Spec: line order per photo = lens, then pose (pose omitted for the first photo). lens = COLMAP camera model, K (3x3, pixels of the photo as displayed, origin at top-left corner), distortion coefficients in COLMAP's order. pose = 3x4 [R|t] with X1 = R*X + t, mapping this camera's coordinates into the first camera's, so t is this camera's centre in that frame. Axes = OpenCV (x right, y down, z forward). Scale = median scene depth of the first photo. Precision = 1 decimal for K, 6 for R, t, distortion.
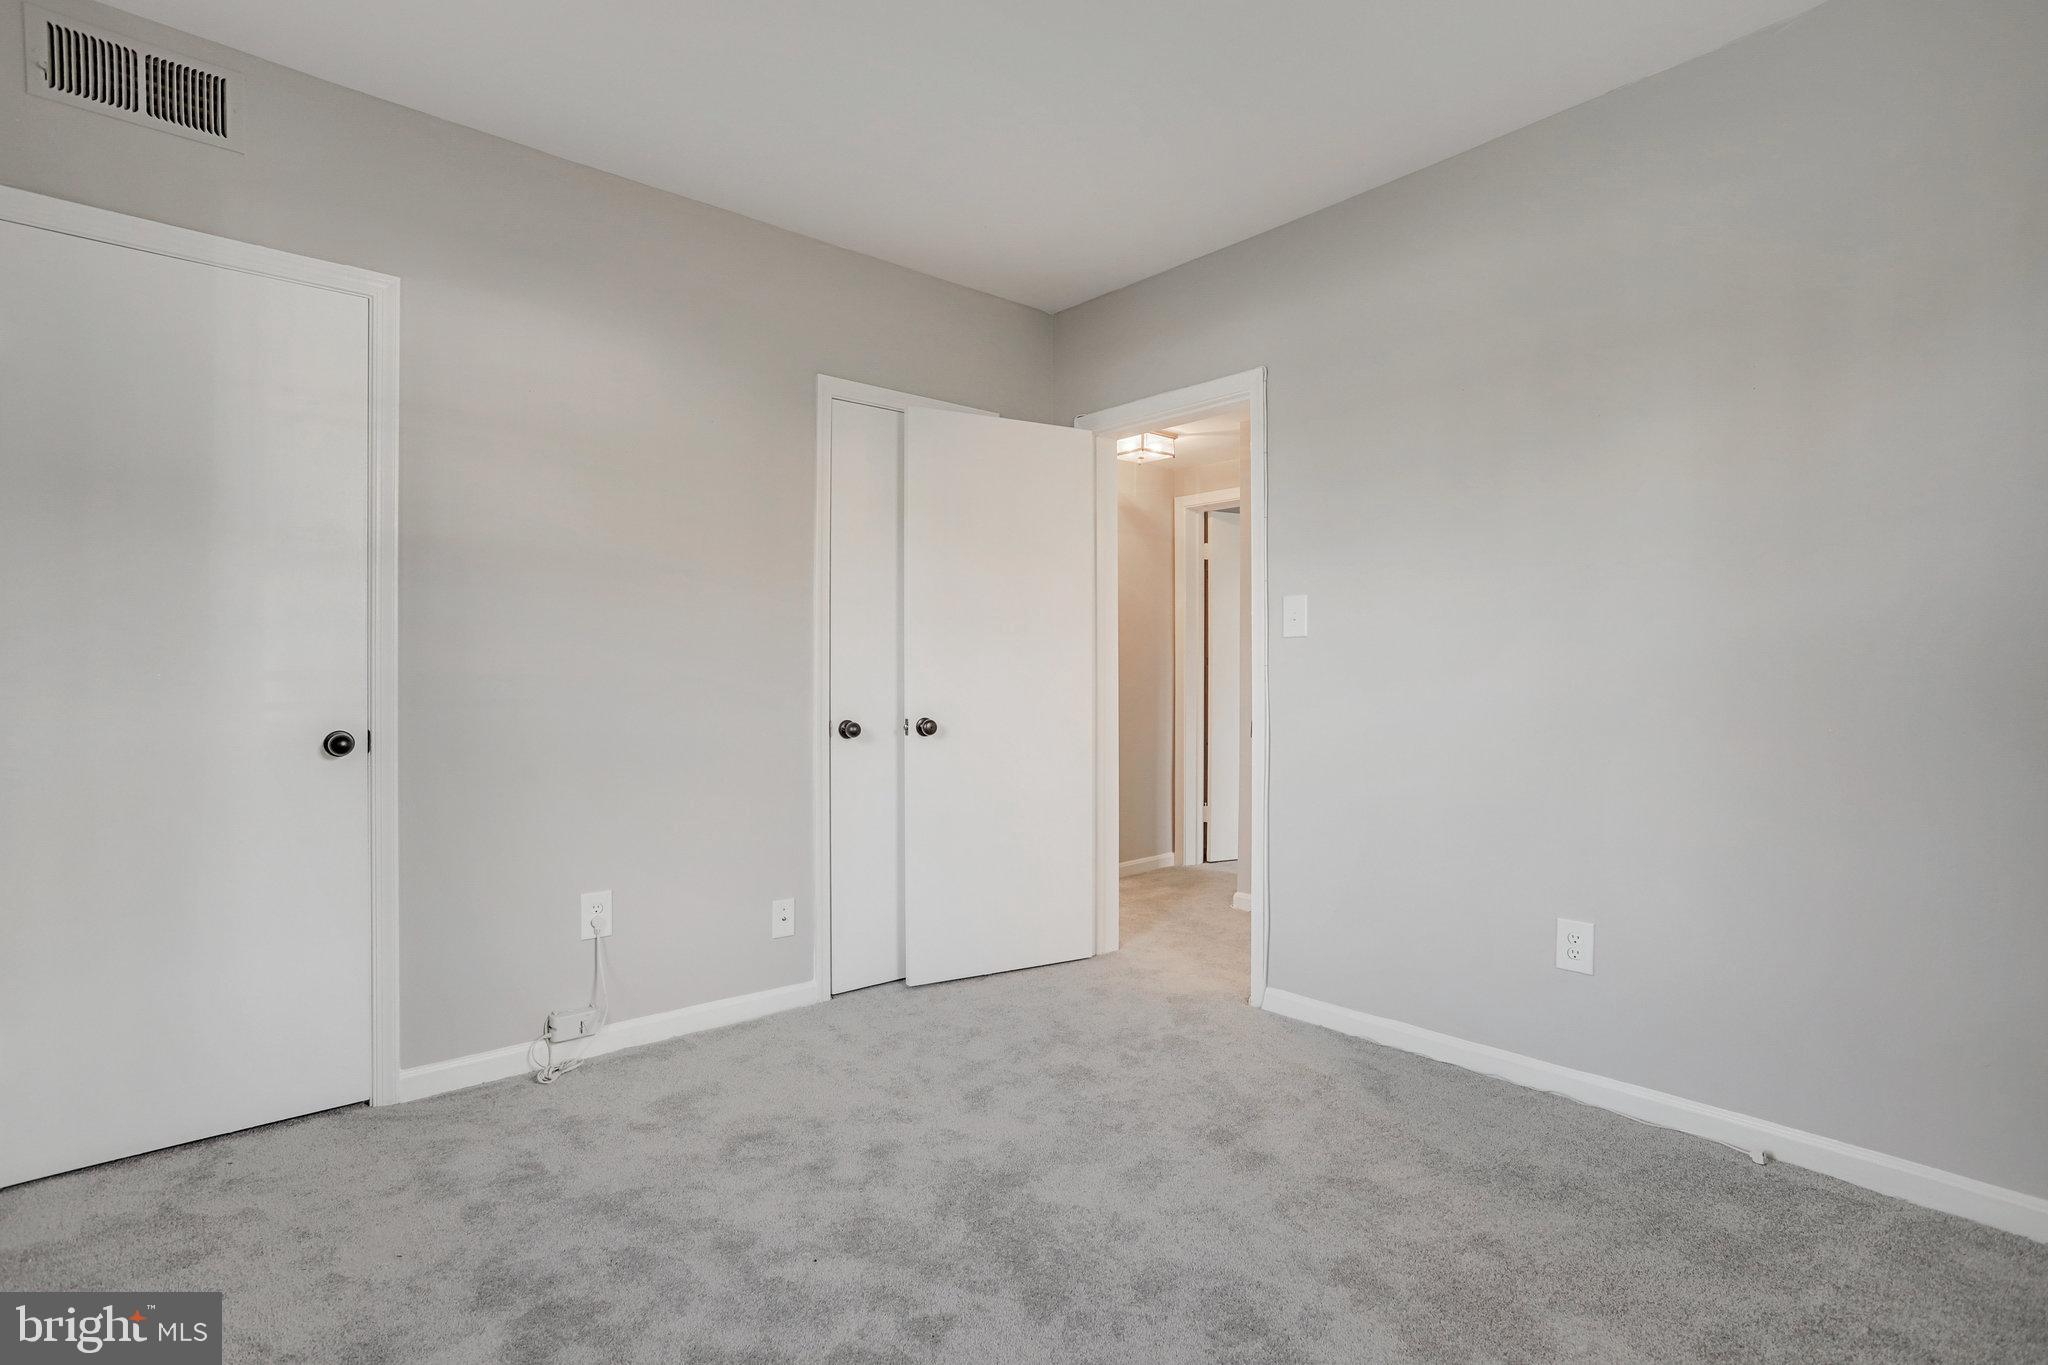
lens RADIAL K [[1085.9, 0, 1005.8], [0, 1085.9, 664.8], [0, 0, 1]] dist [0.022837, 0.007253]
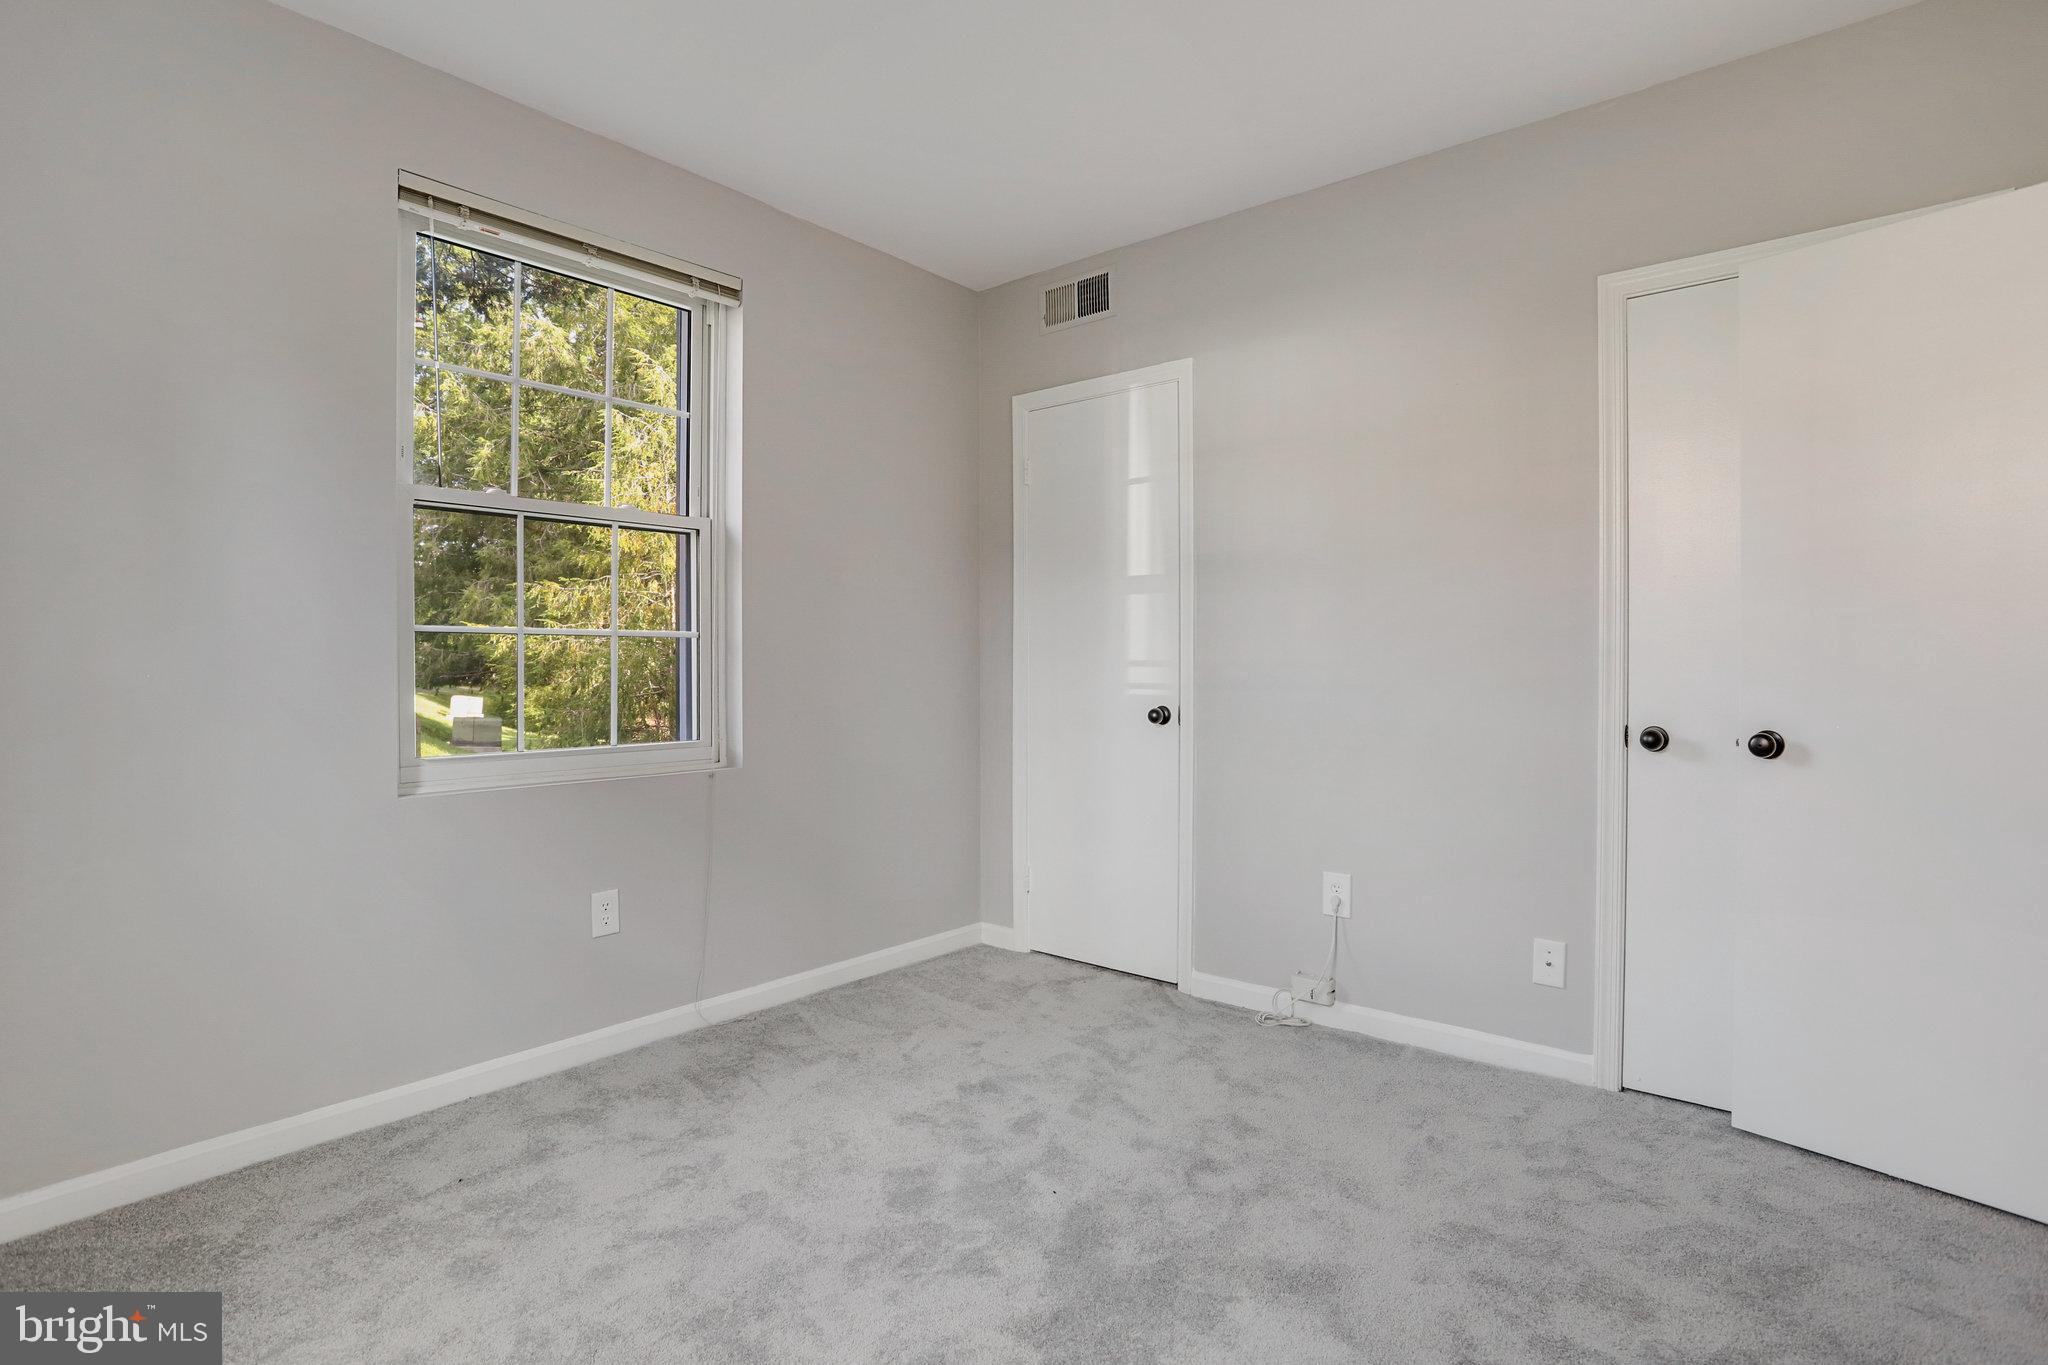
lens RADIAL K [[1085.9, 0, 1015.7], [0, 1085.9, 667.8], [0, 0, 1]] dist [0.022837, 0.007253]
pose [[0.137450, -0.003489, -0.990503, 0.688791], [0.004757, 0.999985, -0.002863, 0.014811], [0.990497, -0.004318, 0.137465, 0.611363]]
